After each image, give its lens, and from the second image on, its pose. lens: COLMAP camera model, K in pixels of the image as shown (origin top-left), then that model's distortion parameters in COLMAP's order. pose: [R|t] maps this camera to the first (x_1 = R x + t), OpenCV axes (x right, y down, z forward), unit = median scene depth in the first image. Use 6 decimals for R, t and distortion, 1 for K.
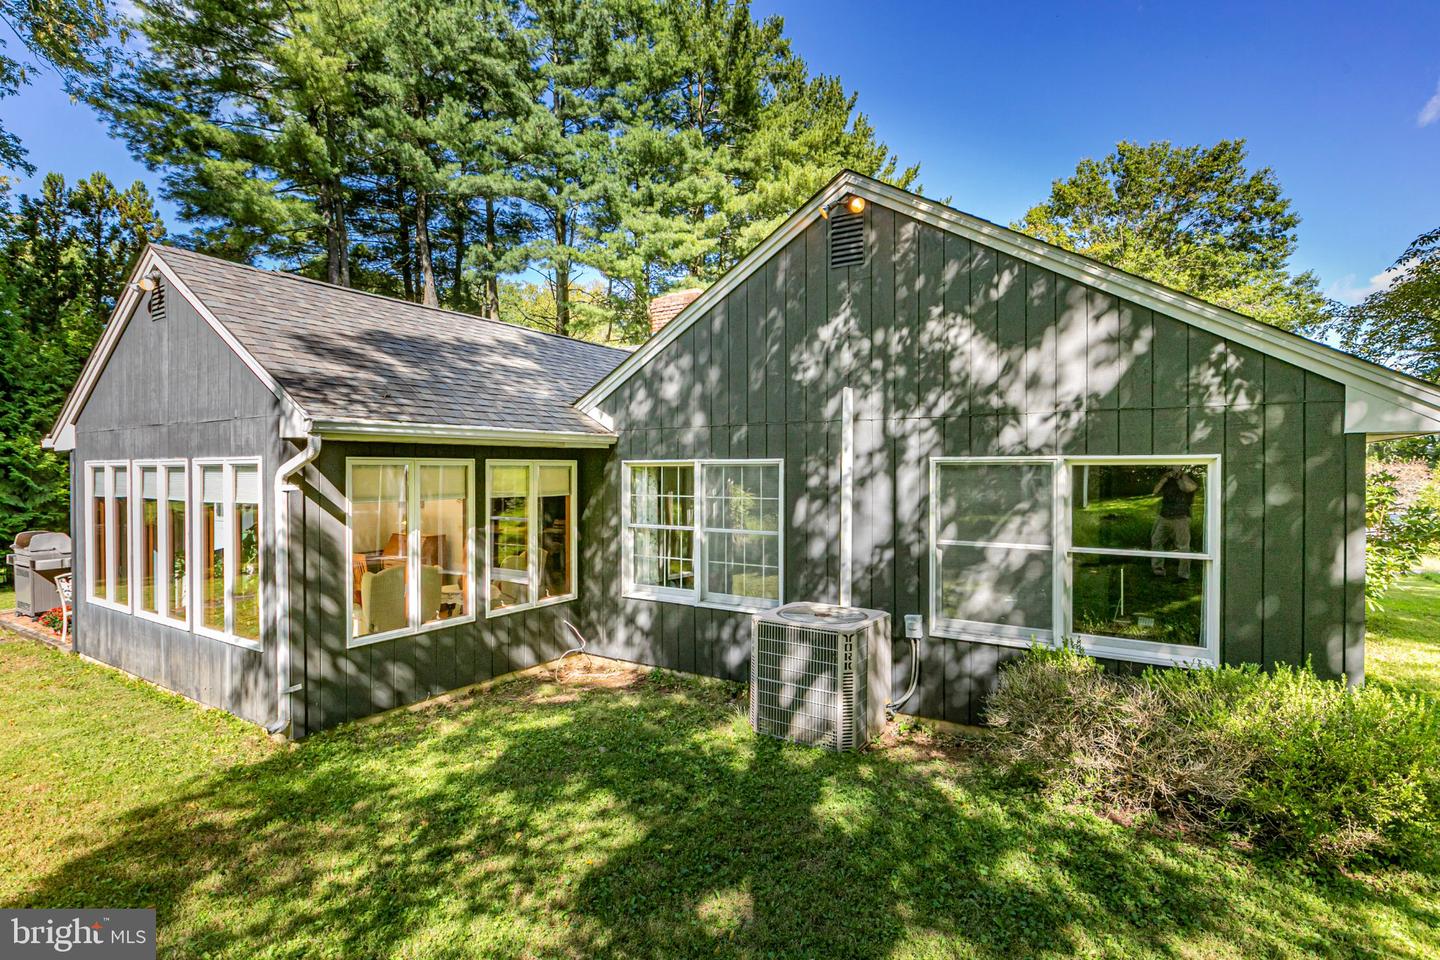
lens RADIAL K [[673.5, 0, 723.1], [0, 673.5, 479.8], [0, 0, 1]] dist [0.004186, 0.000201]
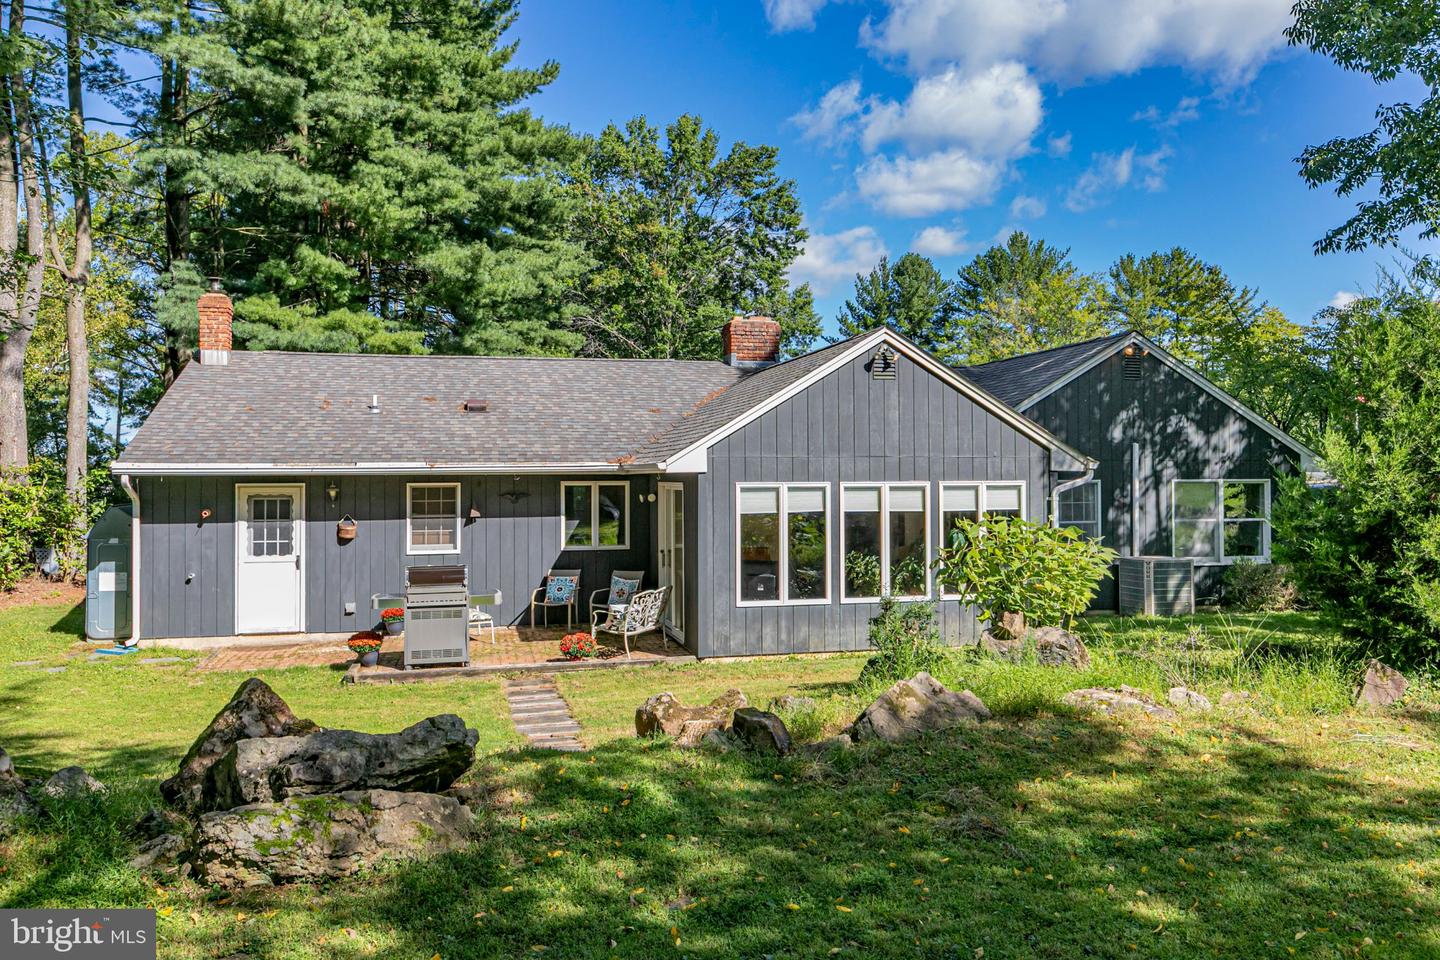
lens RADIAL K [[1156.1, 0, 723.8], [0, 1156.1, 469.9], [0, 0, 1]] dist [0.000751, 0.003294]
pose [[0.687071, -0.000294, 0.726590, -3.210418], [0.025307, 0.999403, -0.023526, -0.019016], [-0.726149, 0.034552, 0.686668, -0.435193]]
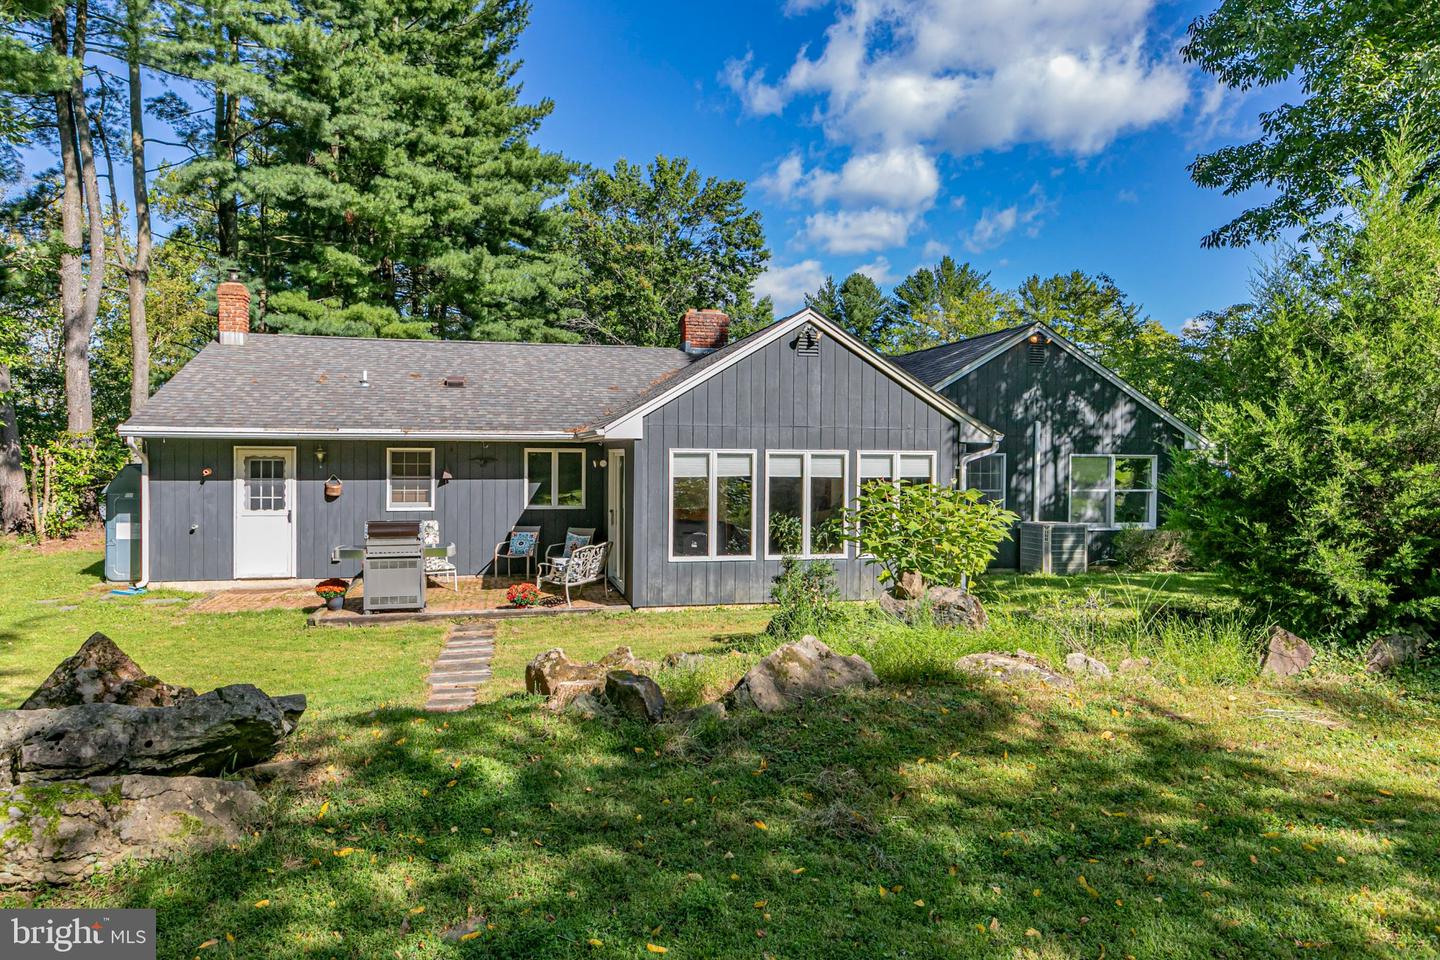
lens RADIAL K [[915.7, 0, 694.0], [0, 915.7, 476.0], [0, 0, 1]] dist [-0.007159, -0.003334]
pose [[0.698476, -0.011543, 0.715540, -2.863046], [0.012734, 0.999912, 0.003700, 0.010163], [-0.715520, 0.006527, 0.698562, -0.280520]]
